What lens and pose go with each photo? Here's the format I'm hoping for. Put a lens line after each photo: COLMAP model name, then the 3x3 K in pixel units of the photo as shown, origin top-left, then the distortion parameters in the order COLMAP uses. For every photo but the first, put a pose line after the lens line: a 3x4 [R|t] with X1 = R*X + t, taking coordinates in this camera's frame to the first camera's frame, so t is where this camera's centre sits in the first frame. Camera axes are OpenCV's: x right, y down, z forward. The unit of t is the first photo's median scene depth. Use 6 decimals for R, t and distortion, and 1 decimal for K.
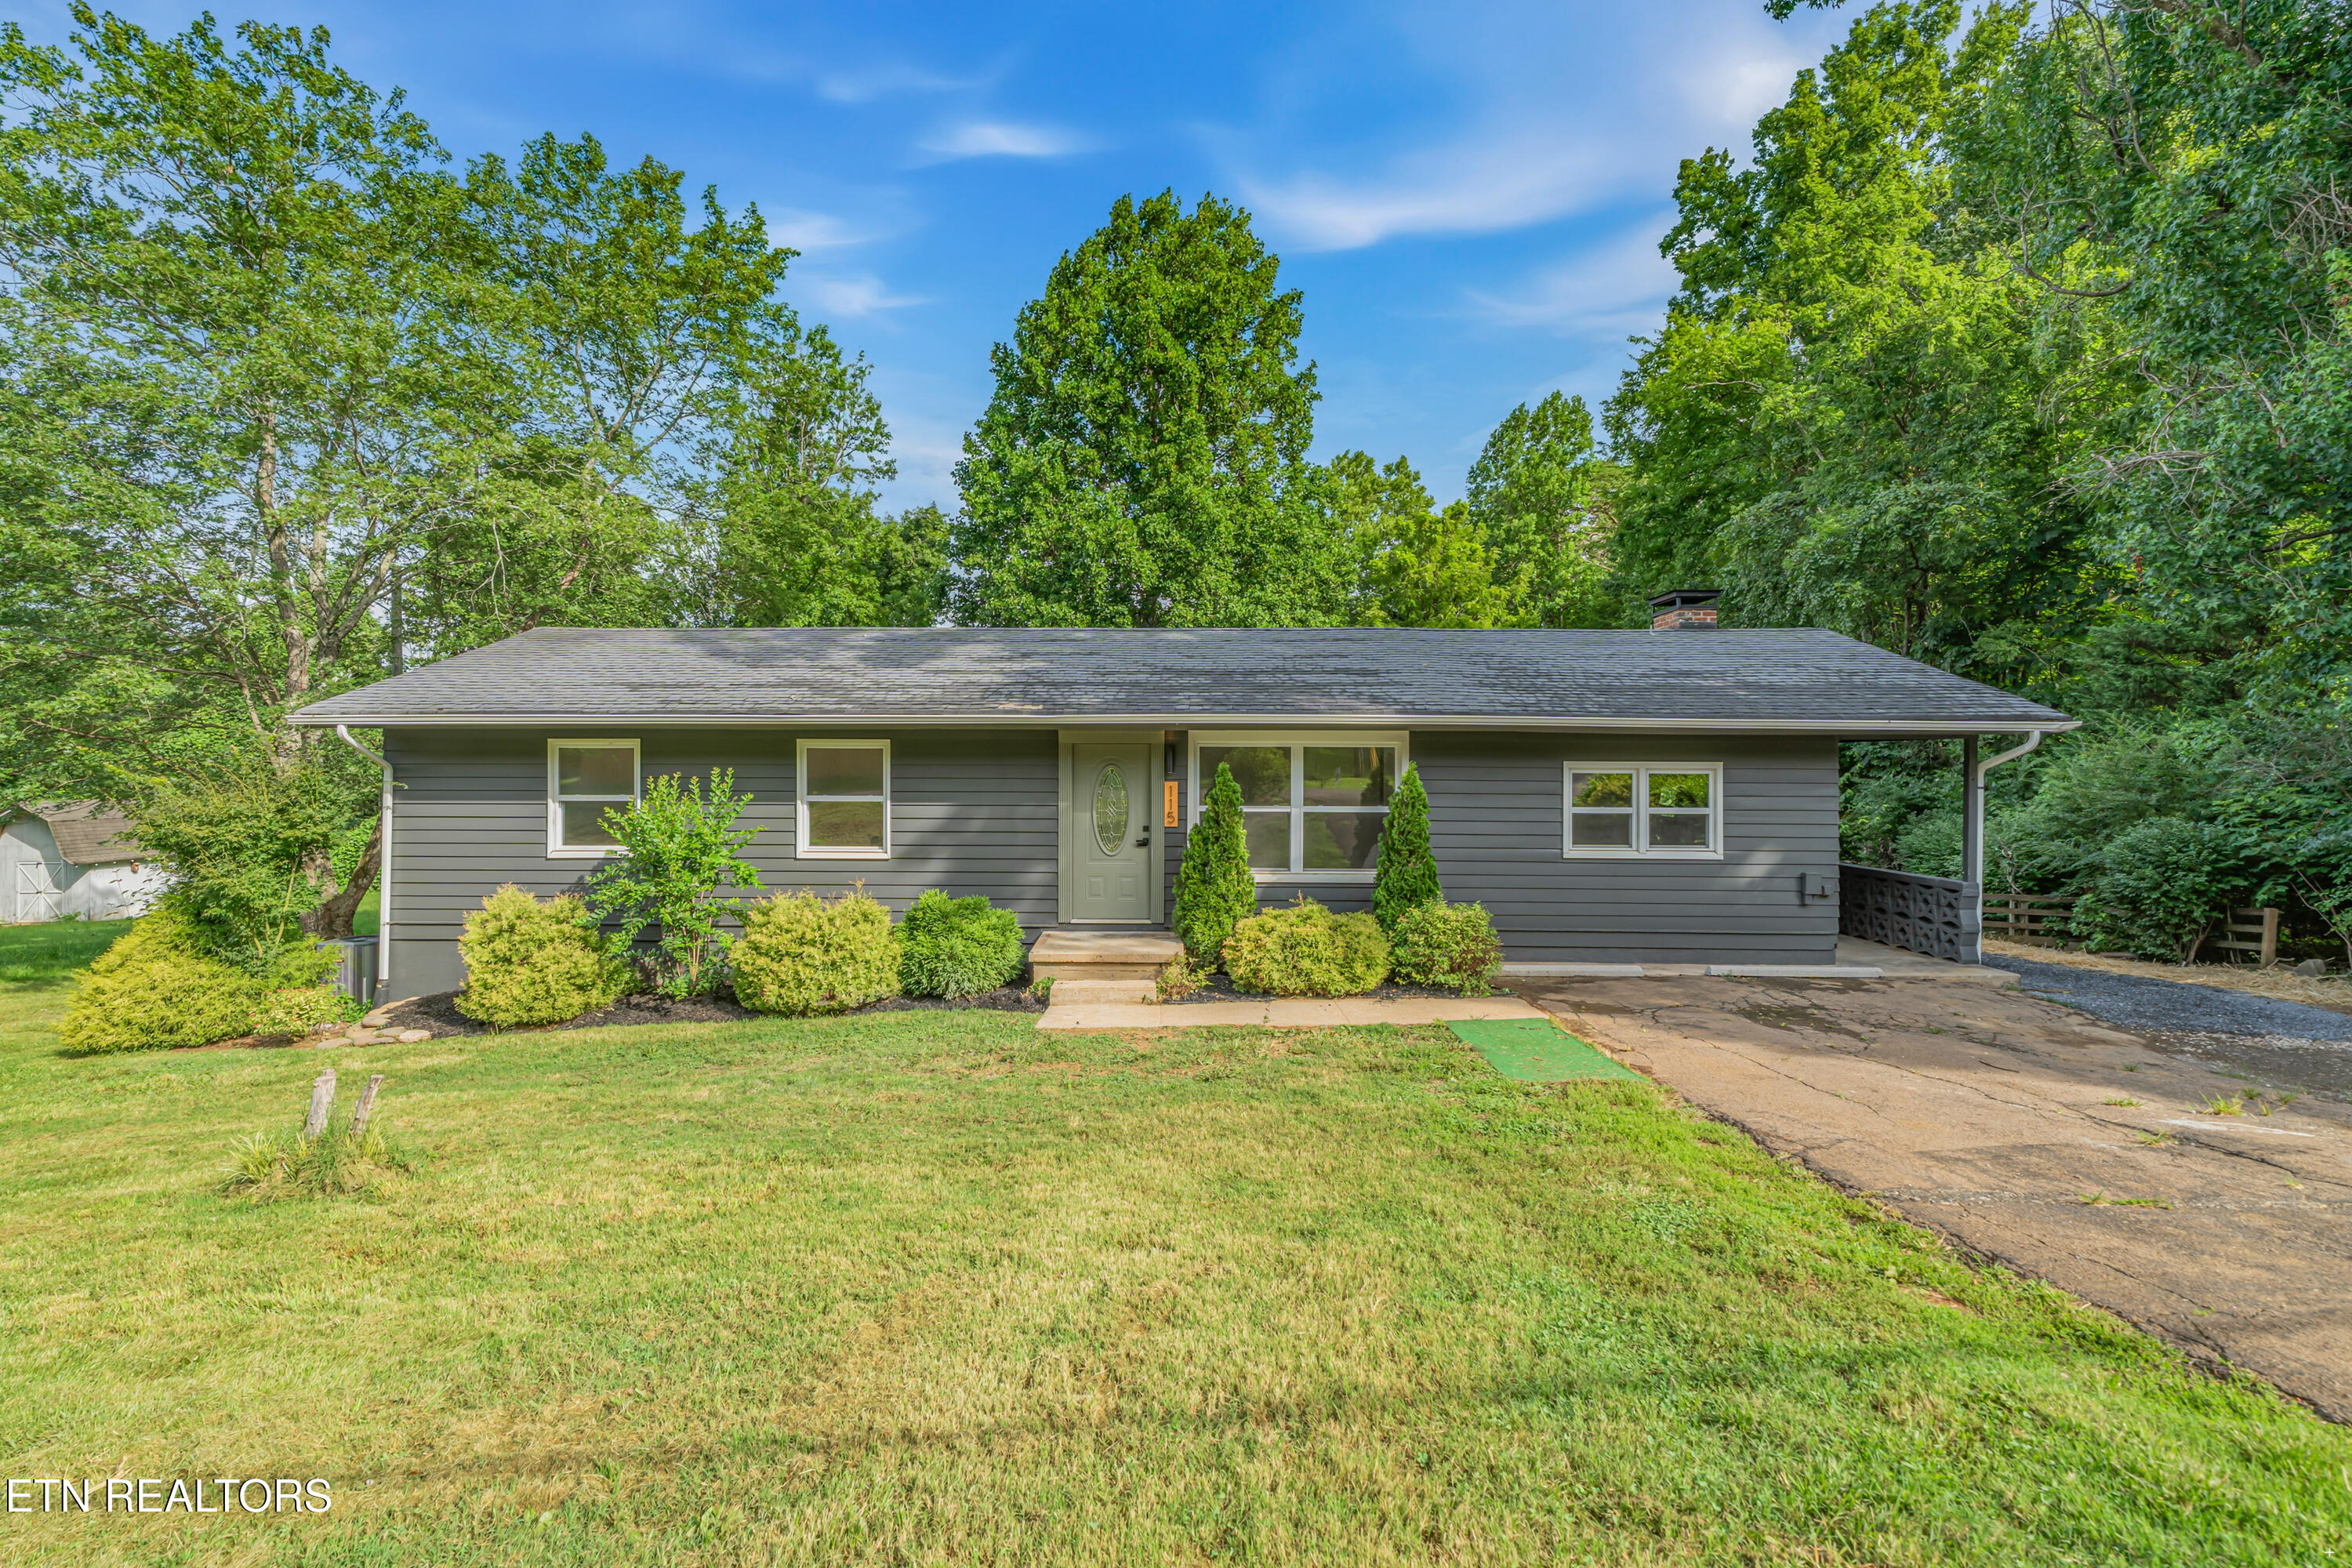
lens RADIAL K [[1039.2, 0, 1162.8], [0, 1039.2, 787.1], [0, 0, 1]] dist [-0.000436, 0.000660]
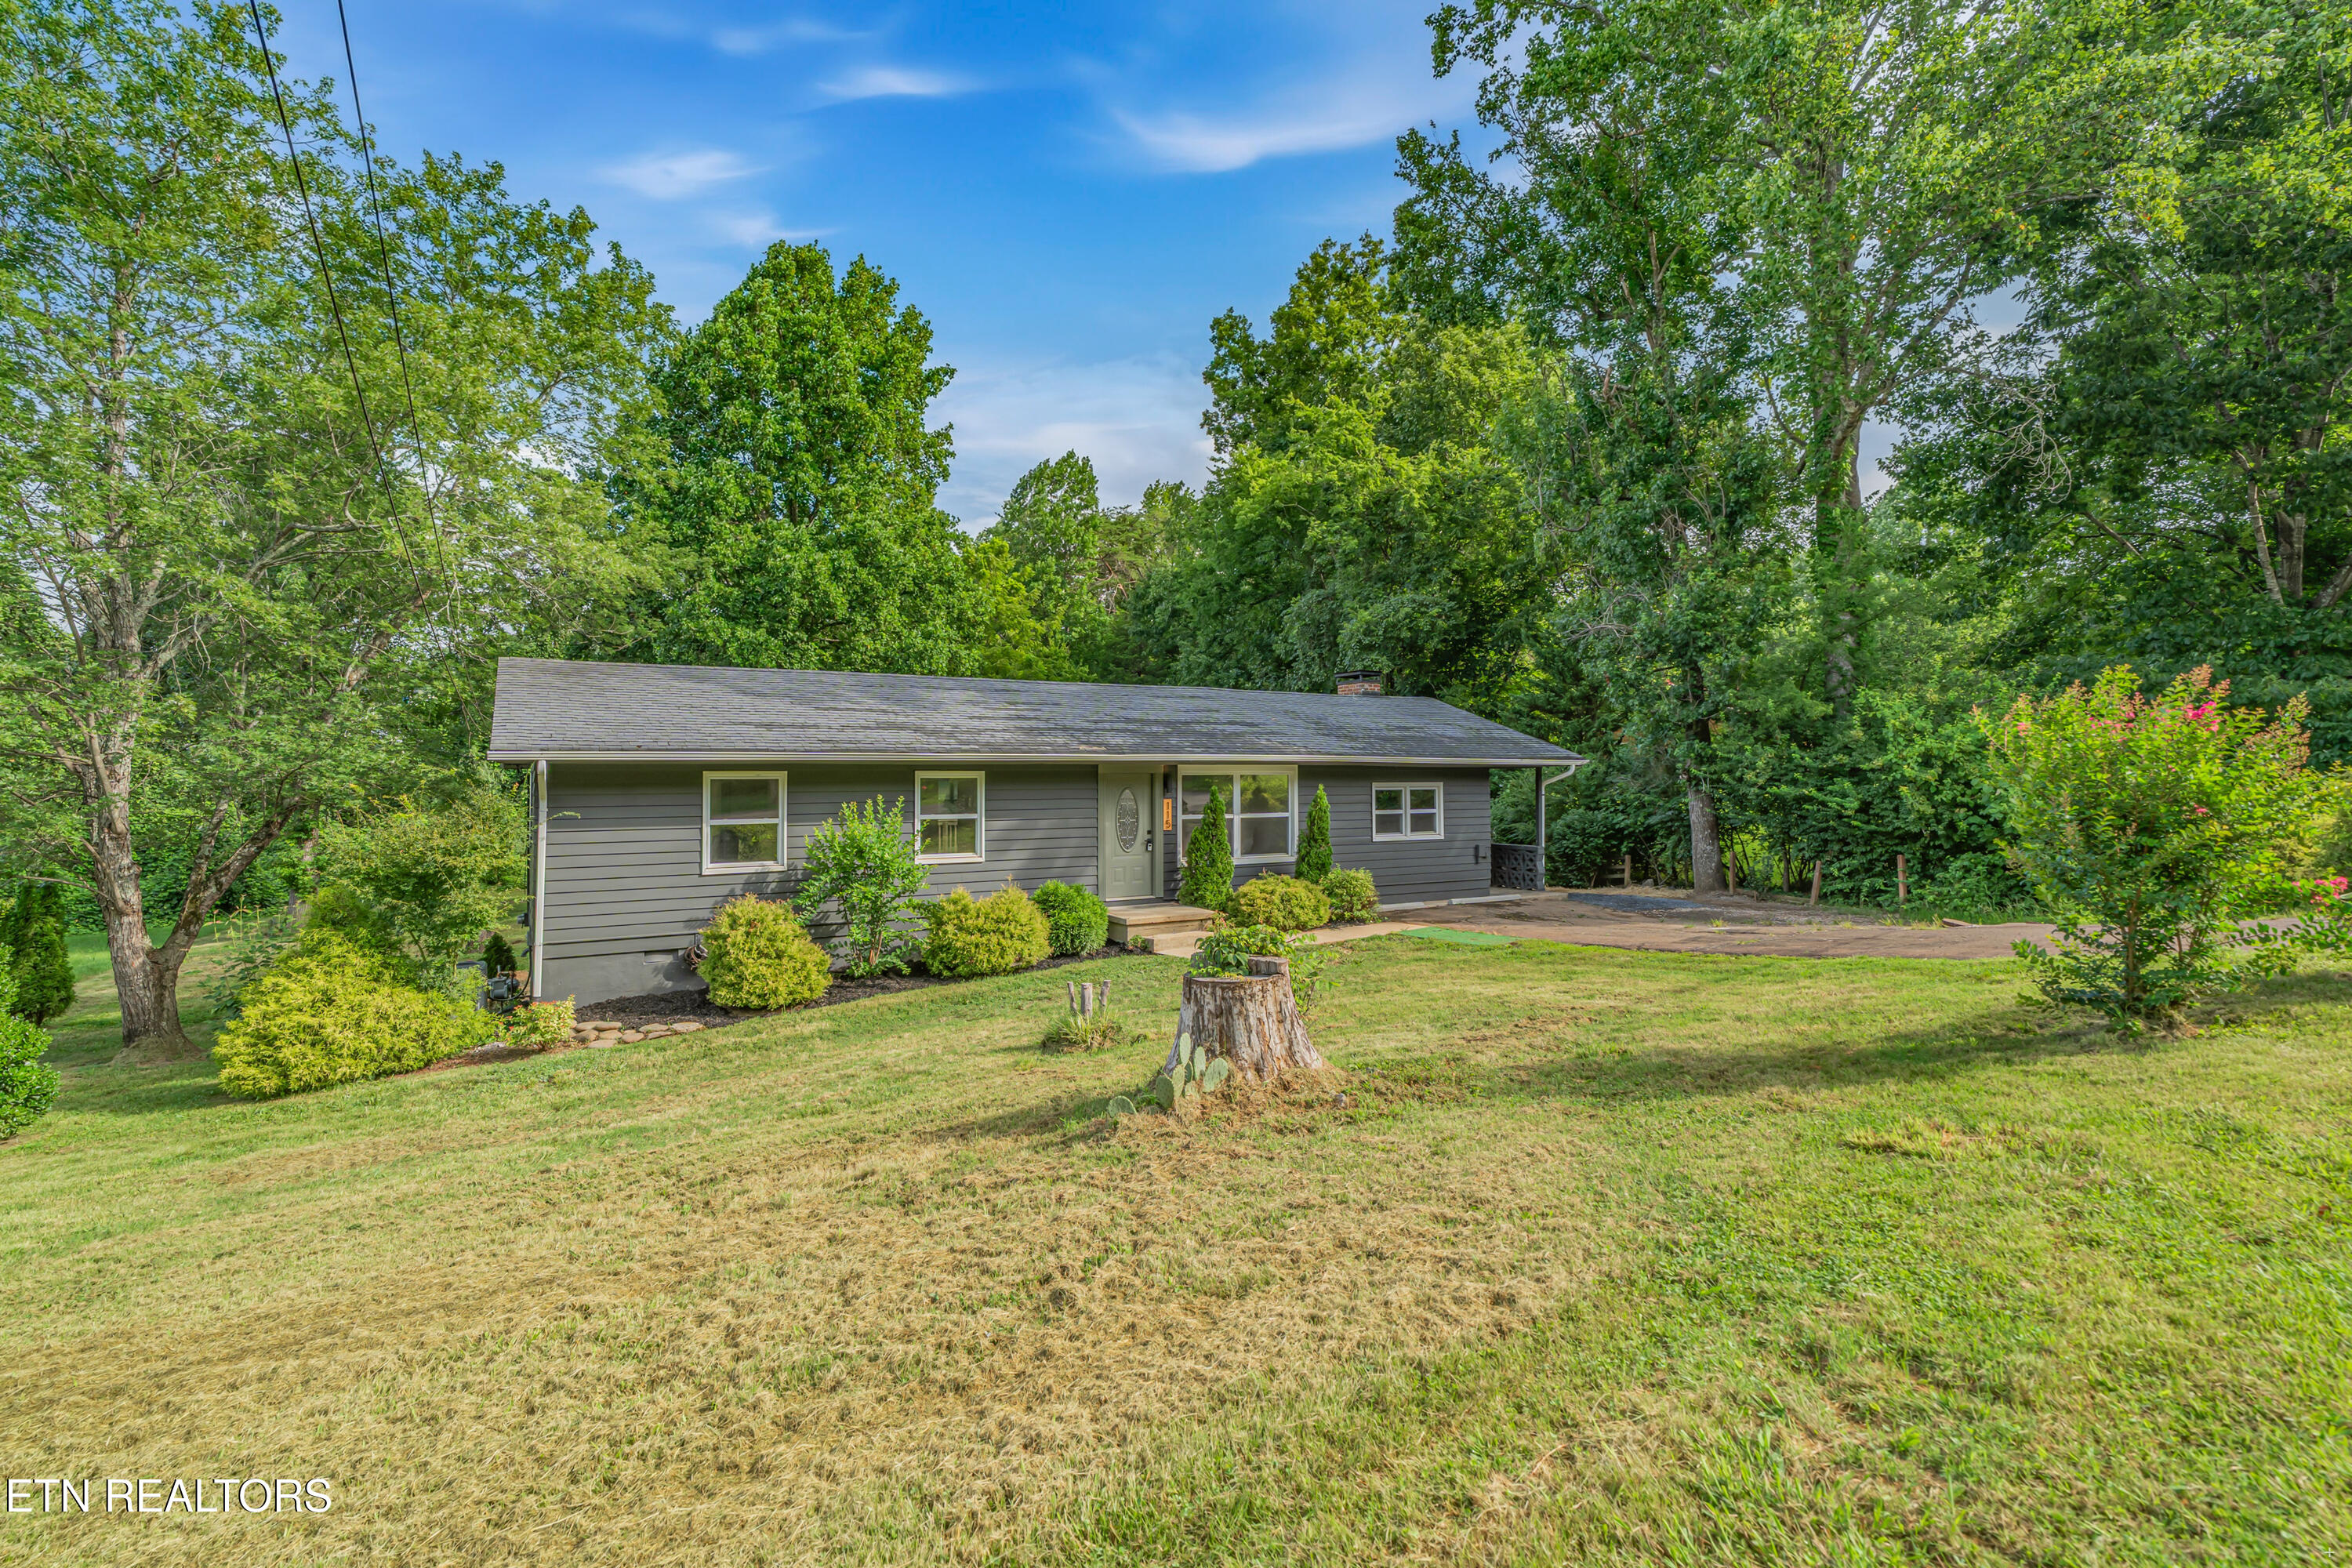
lens RADIAL K [[1039.2, 0, 1162.8], [0, 1039.2, 787.1], [0, 0, 1]] dist [-0.000436, 0.000660]
pose [[0.864570, -0.012167, 0.502364, -0.782985], [0.017873, 0.999819, -0.006544, -0.013890], [-0.502194, 0.014637, 0.864631, -0.274673]]
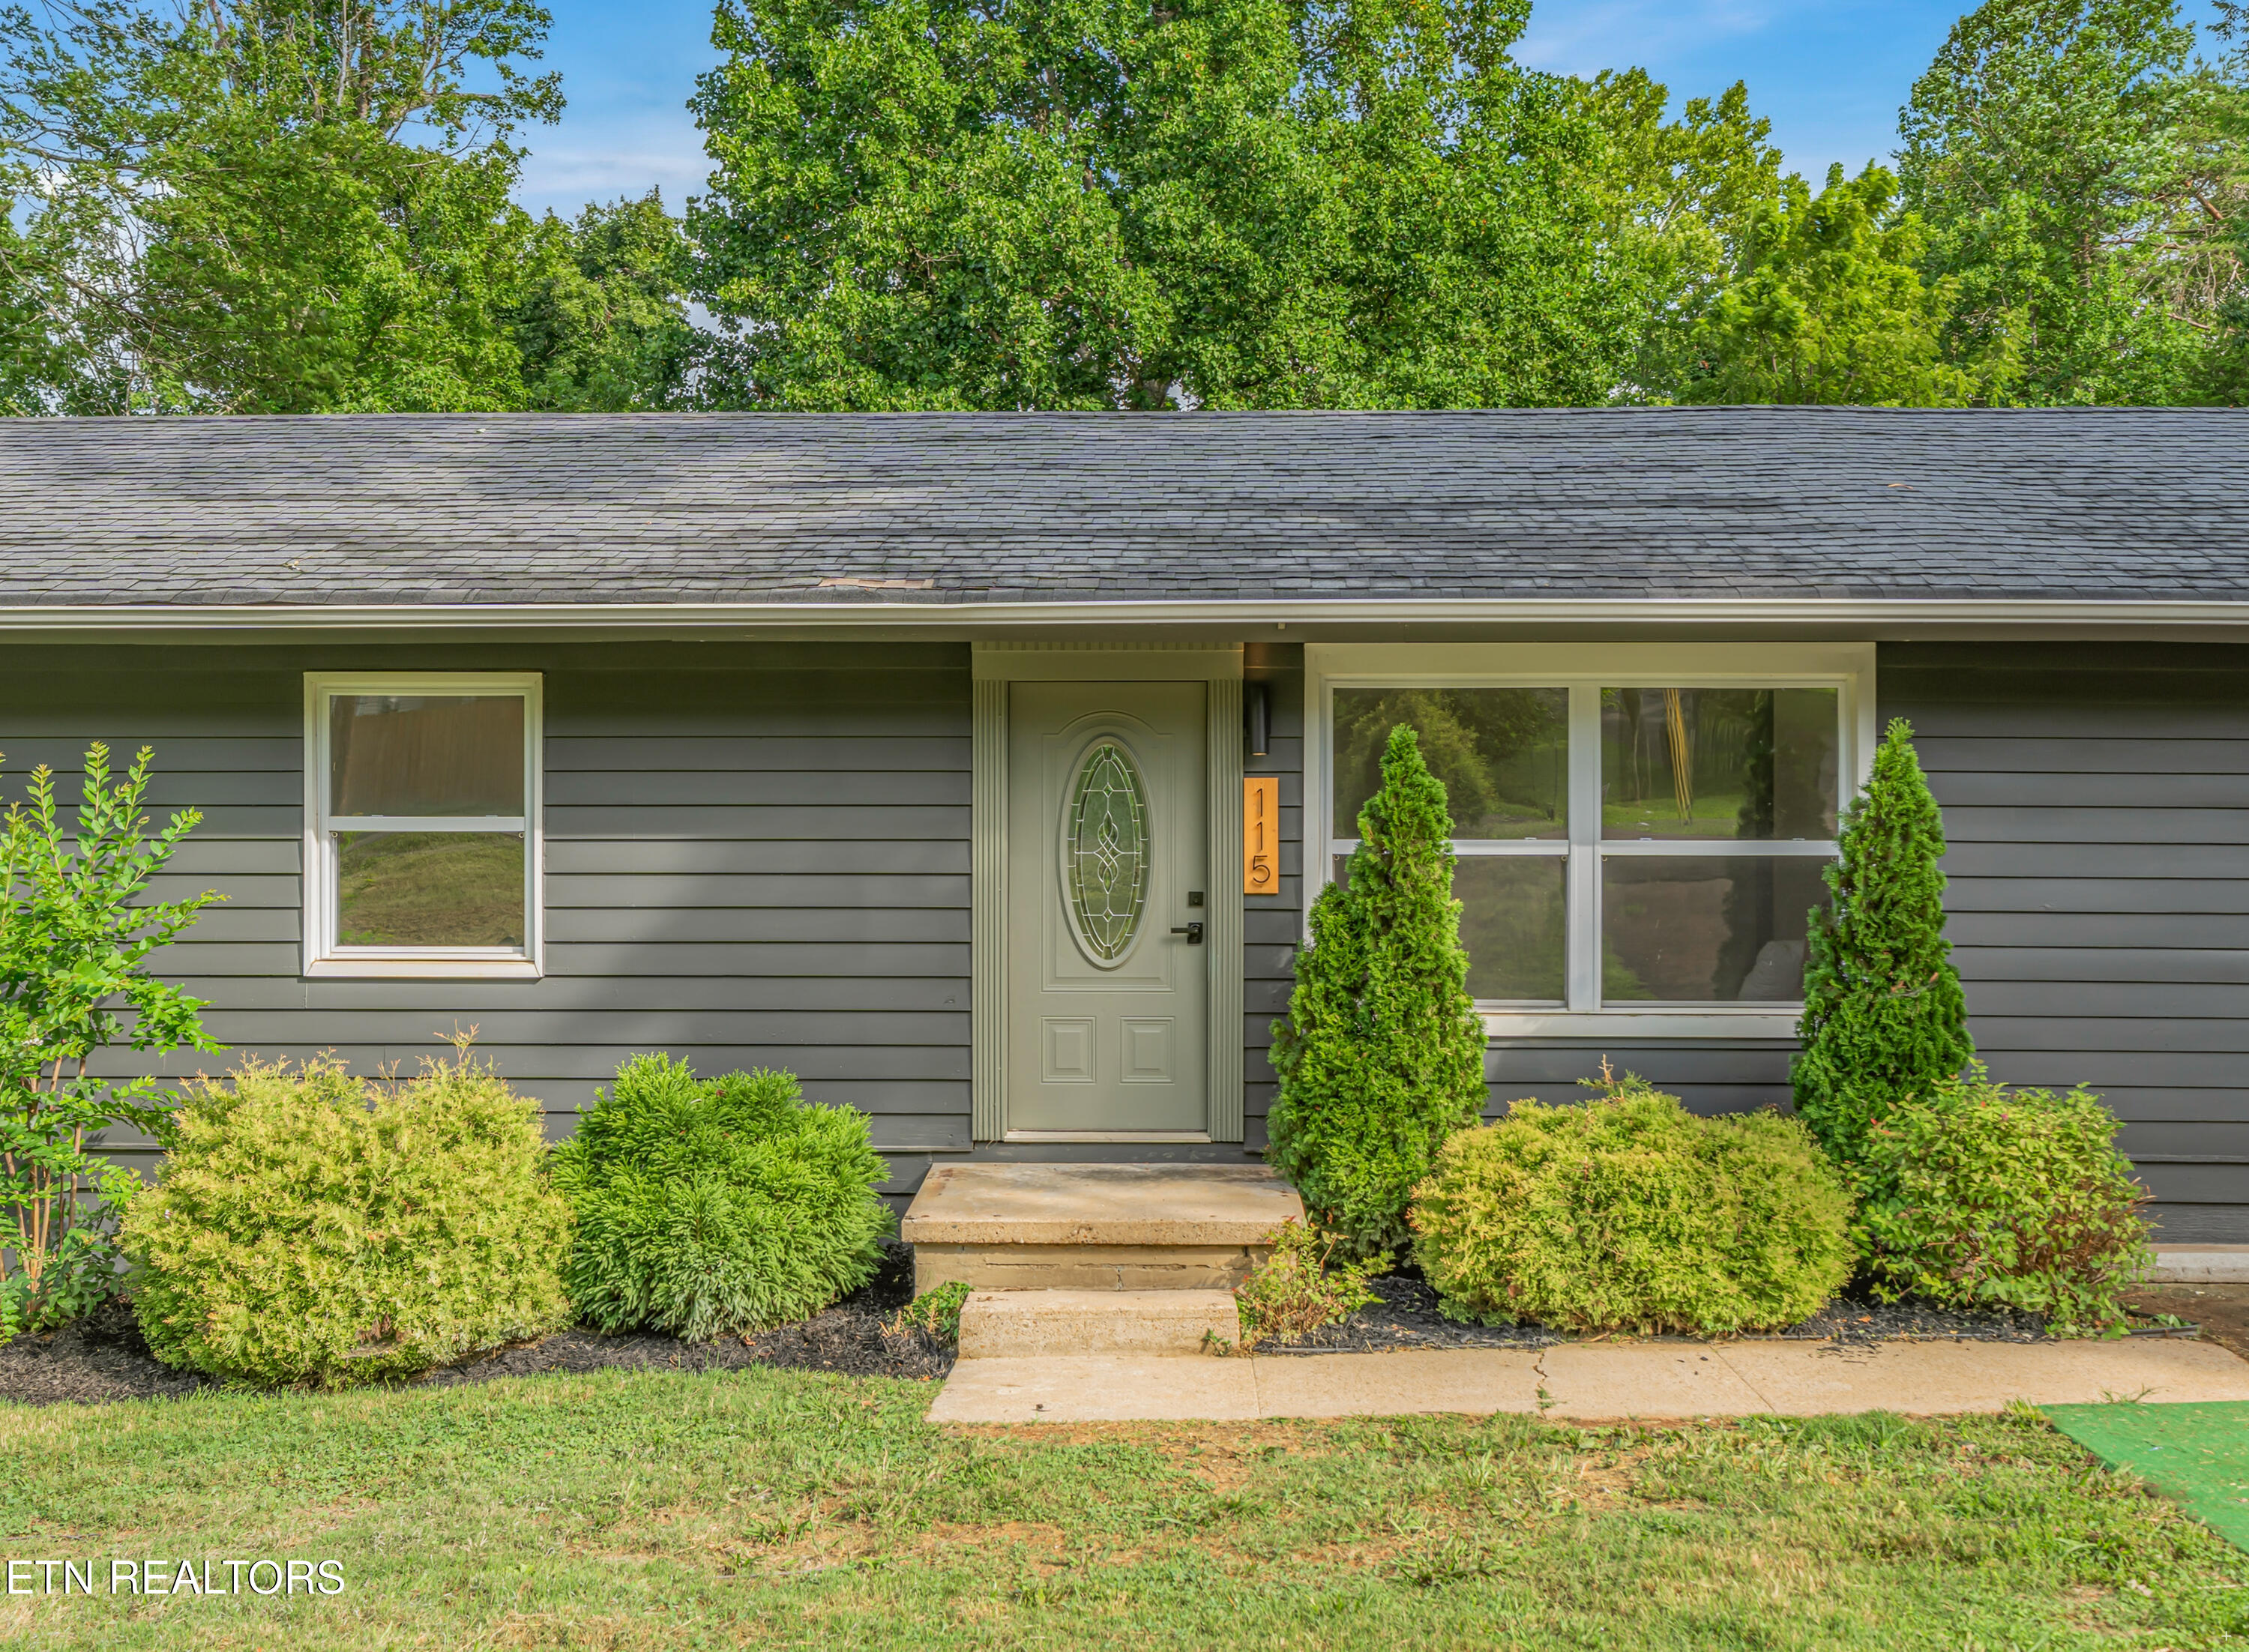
lens RADIAL K [[2329.8, 0, 1124.5], [0, 2329.8, 826.0], [0, 0, 1]] dist [0.012105, 0.004761]
pose [[0.999880, -0.002613, -0.015256, -0.032226], [0.002523, 0.999979, -0.005946, 0.019153], [0.015271, 0.005907, 0.999866, 0.135926]]
